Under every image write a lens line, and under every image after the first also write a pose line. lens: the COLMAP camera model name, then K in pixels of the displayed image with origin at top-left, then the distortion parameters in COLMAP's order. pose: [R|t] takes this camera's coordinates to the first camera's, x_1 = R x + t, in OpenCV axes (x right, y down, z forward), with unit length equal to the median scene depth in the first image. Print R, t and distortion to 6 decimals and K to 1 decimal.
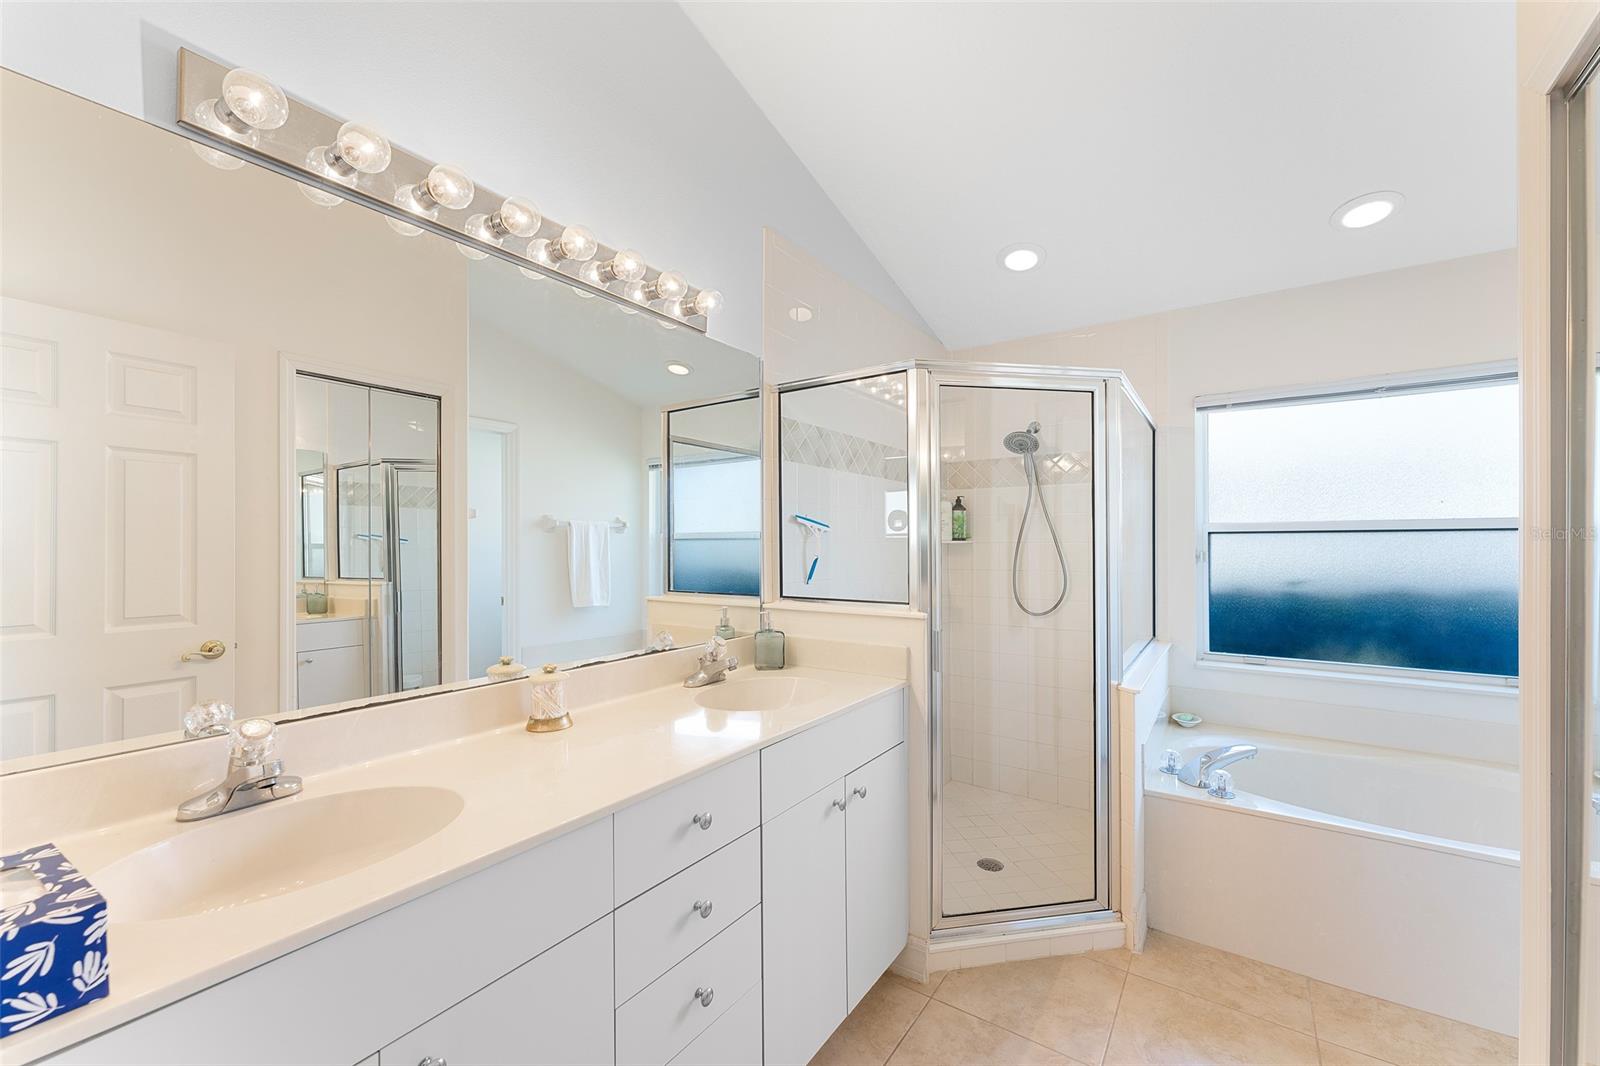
lens RADIAL K [[635.0, 0, 798.8], [0, 635.0, 544.7], [0, 0, 1]] dist [-0.001037, 0.000193]
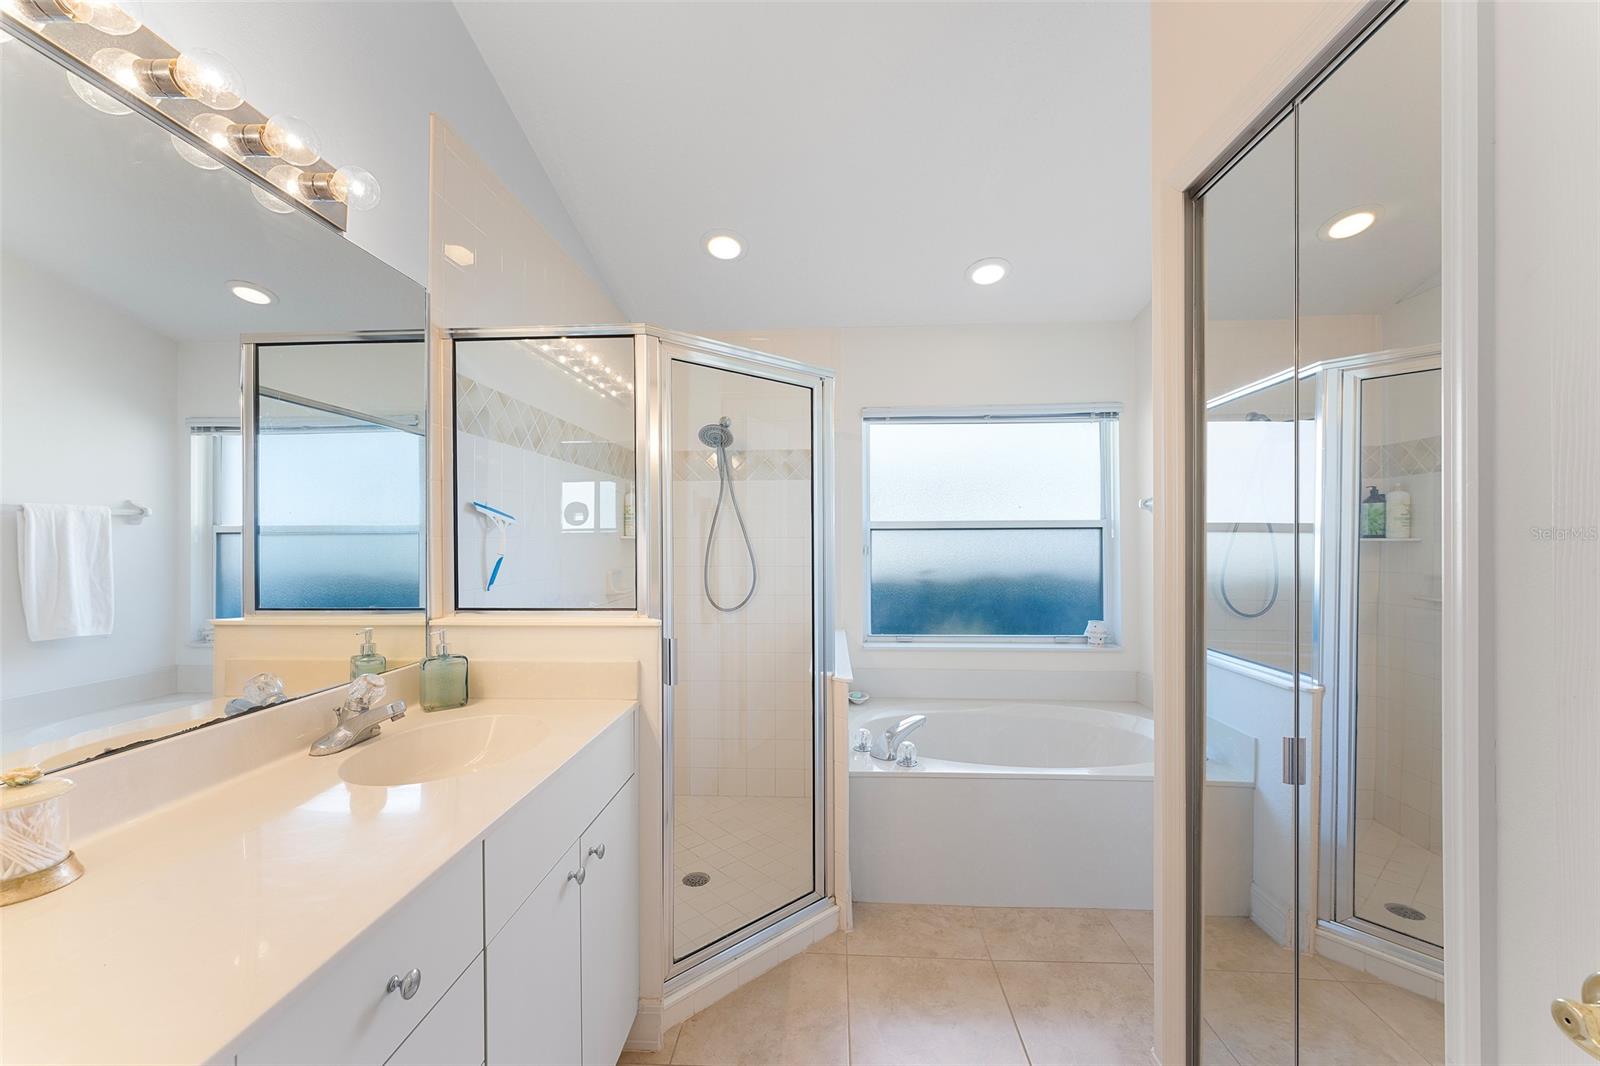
lens RADIAL K [[635.0, 0, 798.8], [0, 635.0, 538.3], [0, 0, 1]] dist [-0.001037, 0.000193]
pose [[0.851034, 0.000047, 0.525111, -0.082806], [0.002069, 0.999992, -0.003441, 0.000597], [-0.525107, 0.004015, 0.851027, 0.148177]]
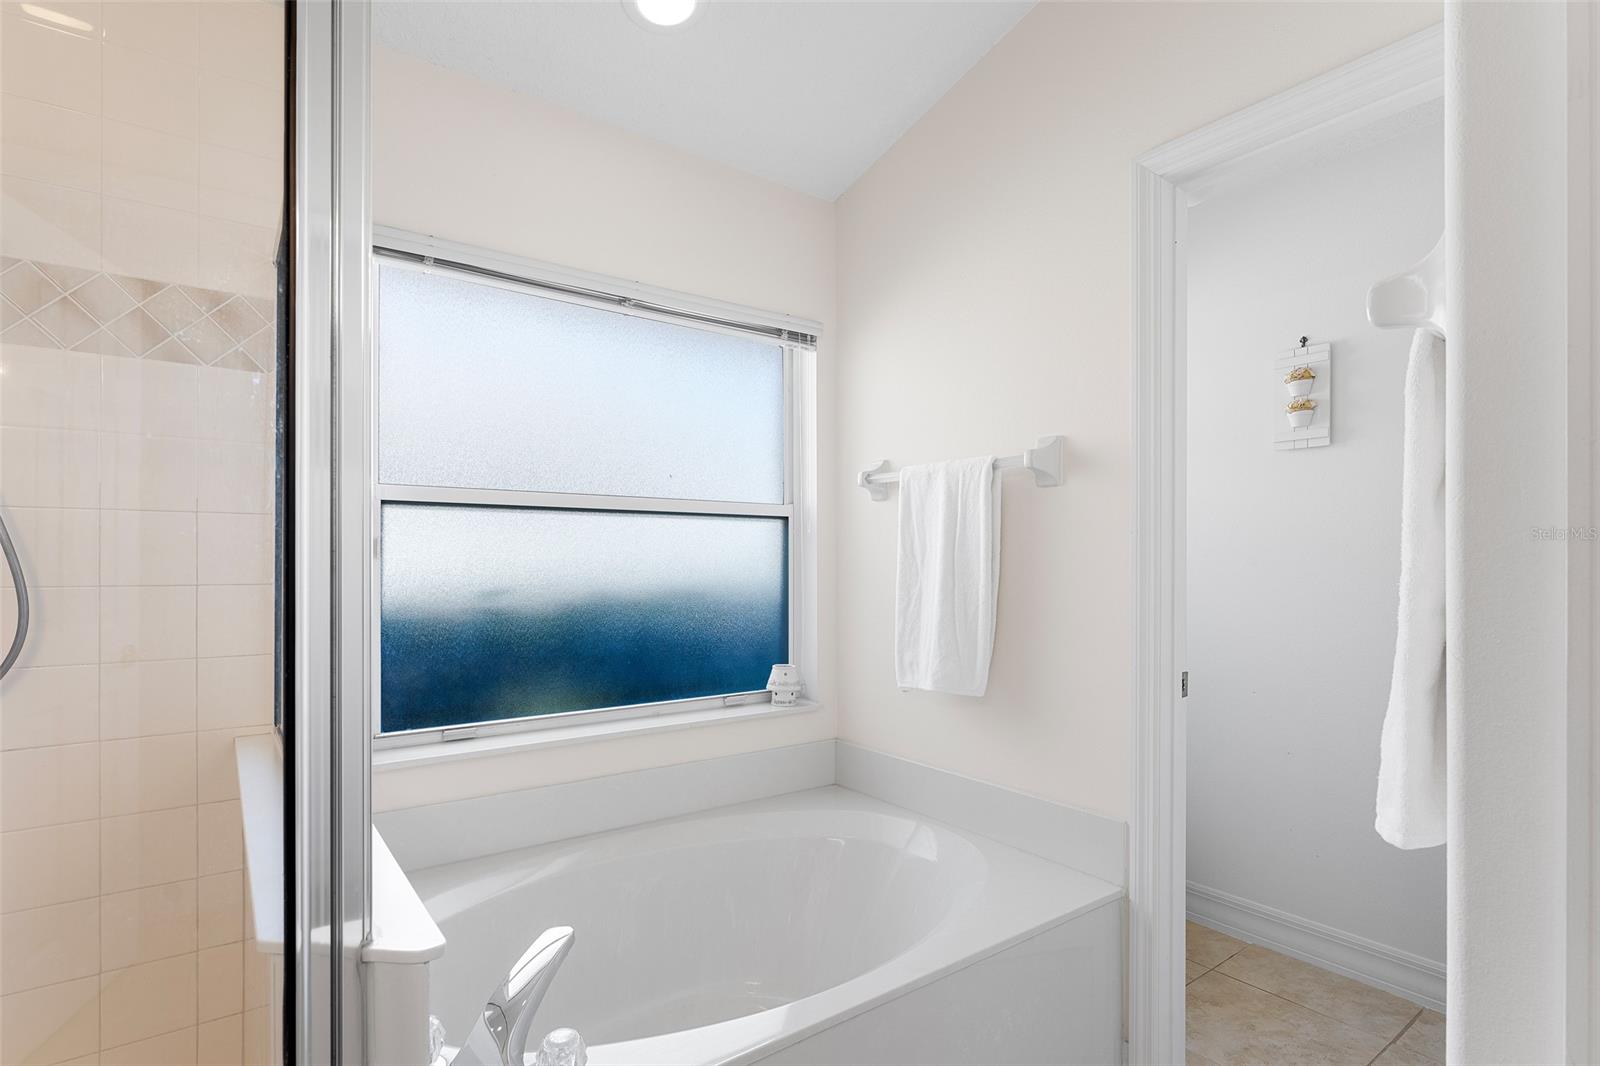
lens RADIAL K [[812.1, 0, 813.5], [0, 812.1, 547.4], [0, 0, 1]] dist [0.000530, 0.000219]
pose [[0.311785, 0.010744, 0.950092, 0.189012], [-0.009917, 0.999918, -0.008053, 0.029155], [-0.950101, -0.006912, 0.311866, 0.664129]]
